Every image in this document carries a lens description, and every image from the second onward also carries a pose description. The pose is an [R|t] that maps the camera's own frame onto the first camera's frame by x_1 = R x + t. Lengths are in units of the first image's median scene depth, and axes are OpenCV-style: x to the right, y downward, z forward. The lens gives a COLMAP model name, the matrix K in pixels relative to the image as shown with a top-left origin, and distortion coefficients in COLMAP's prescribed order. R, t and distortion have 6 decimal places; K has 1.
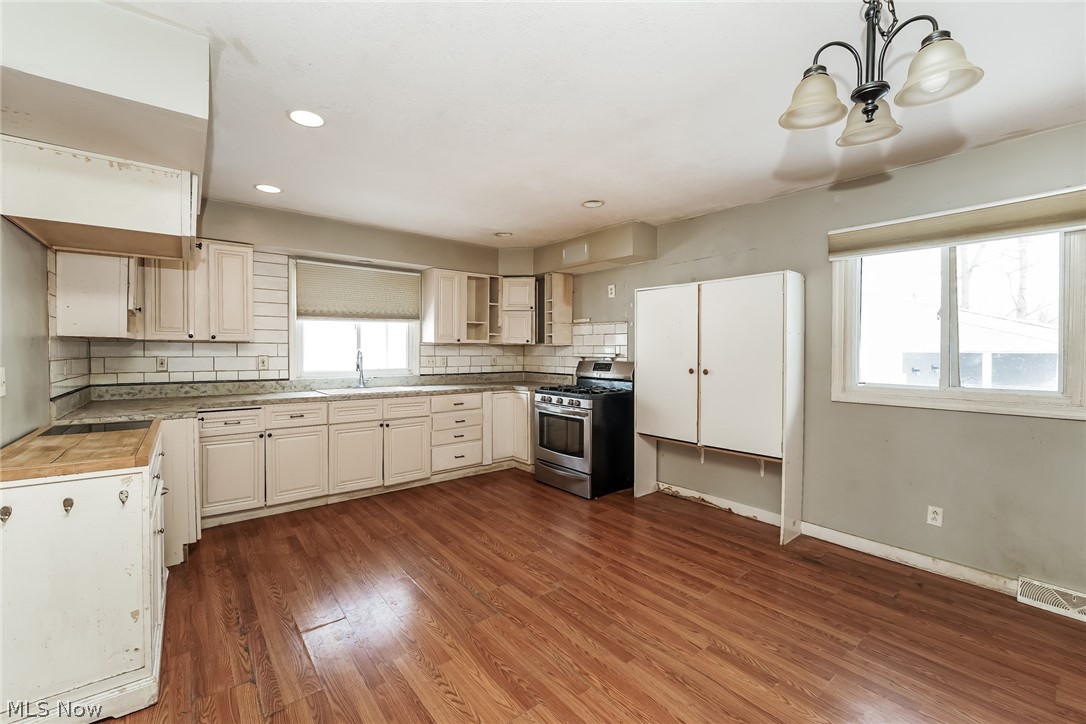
lens RADIAL K [[445.0, 0, 538.0], [0, 445.0, 358.3], [0, 0, 1]] dist [-0.019579, 0.001815]
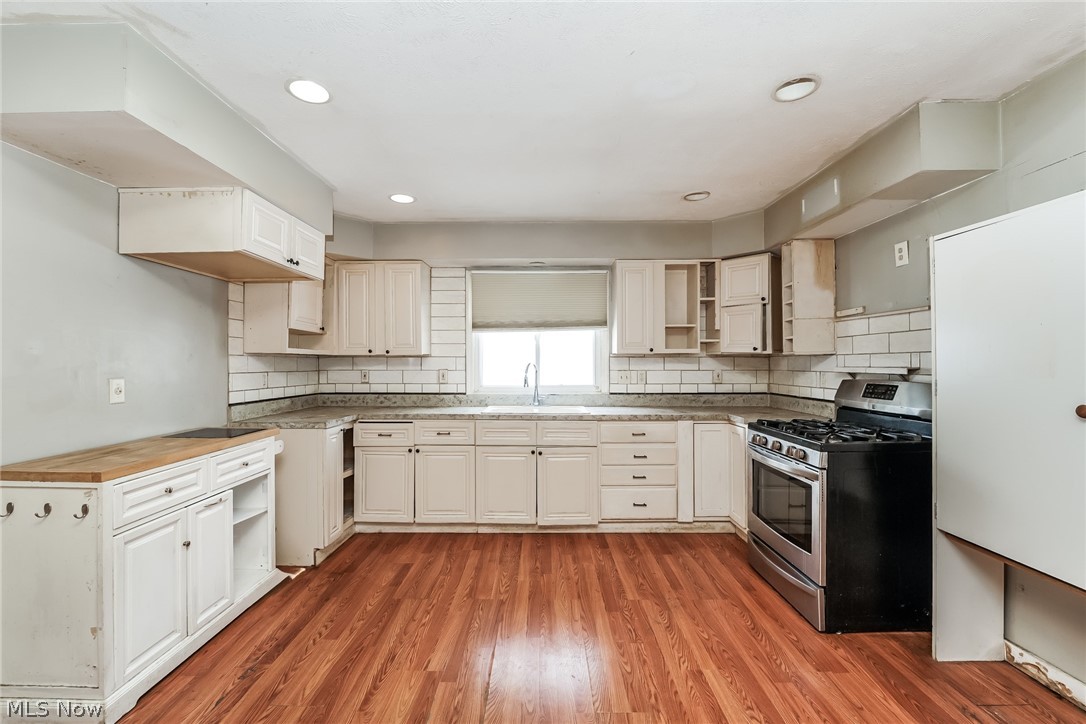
lens RADIAL K [[445.0, 0, 543.3], [0, 445.0, 362.8], [0, 0, 1]] dist [-0.019579, 0.001815]
pose [[0.769829, -0.006109, -0.638221, 0.192769], [-0.006372, 0.999831, -0.017256, -0.004645], [0.638218, 0.017351, 0.769660, 0.342667]]
